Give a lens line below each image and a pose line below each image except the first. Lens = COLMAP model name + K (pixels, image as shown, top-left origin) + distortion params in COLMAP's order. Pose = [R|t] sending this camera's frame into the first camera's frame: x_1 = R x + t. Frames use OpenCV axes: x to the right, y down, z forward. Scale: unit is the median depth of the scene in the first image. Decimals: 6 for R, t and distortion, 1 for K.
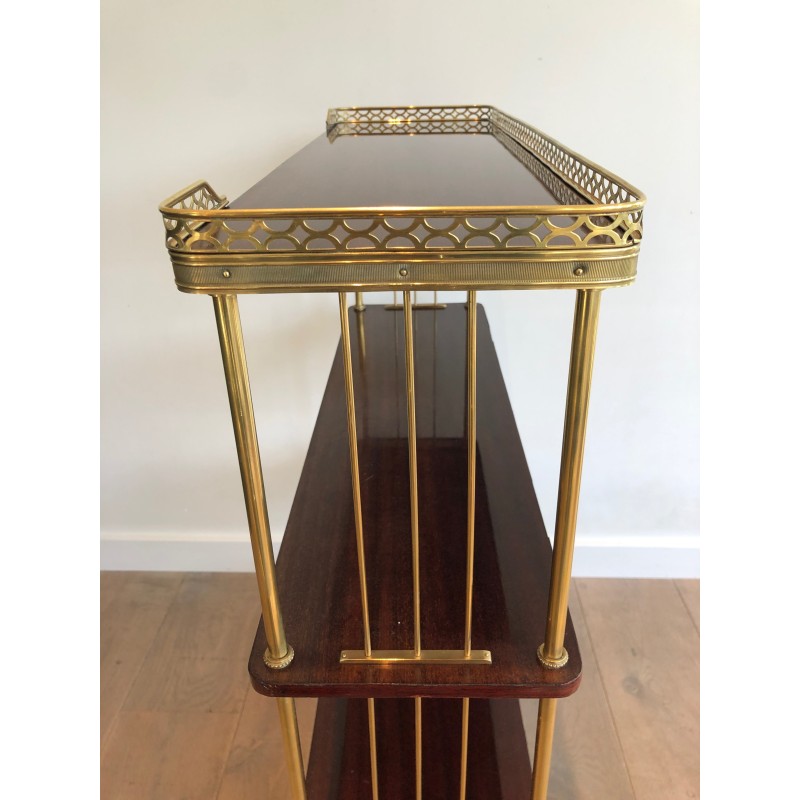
lens RADIAL K [[690.2, 0, 403.3], [0, 690.2, 398.5], [0, 0, 1]] dist [0.007438, -0.004364]
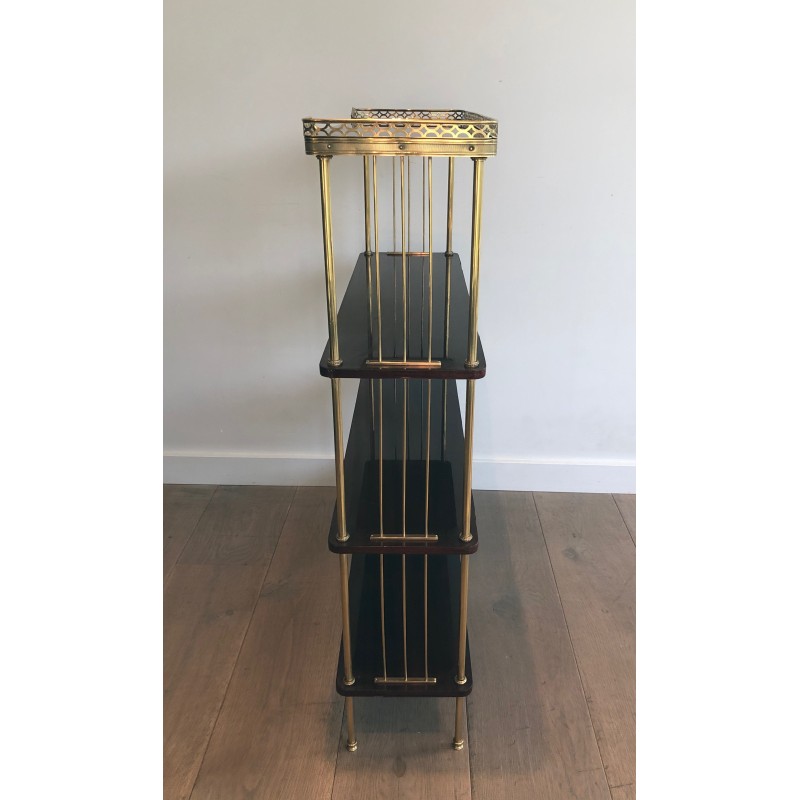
lens RADIAL K [[661.2, 0, 418.3], [0, 661.2, 373.0], [0, 0, 1]] dist [-0.006536, 0.020336]
pose [[0.999409, 0.019334, 0.028434, 0.002705], [-0.017876, 0.998556, -0.050654, 0.152147], [-0.029372, 0.050116, 0.998311, -0.271138]]
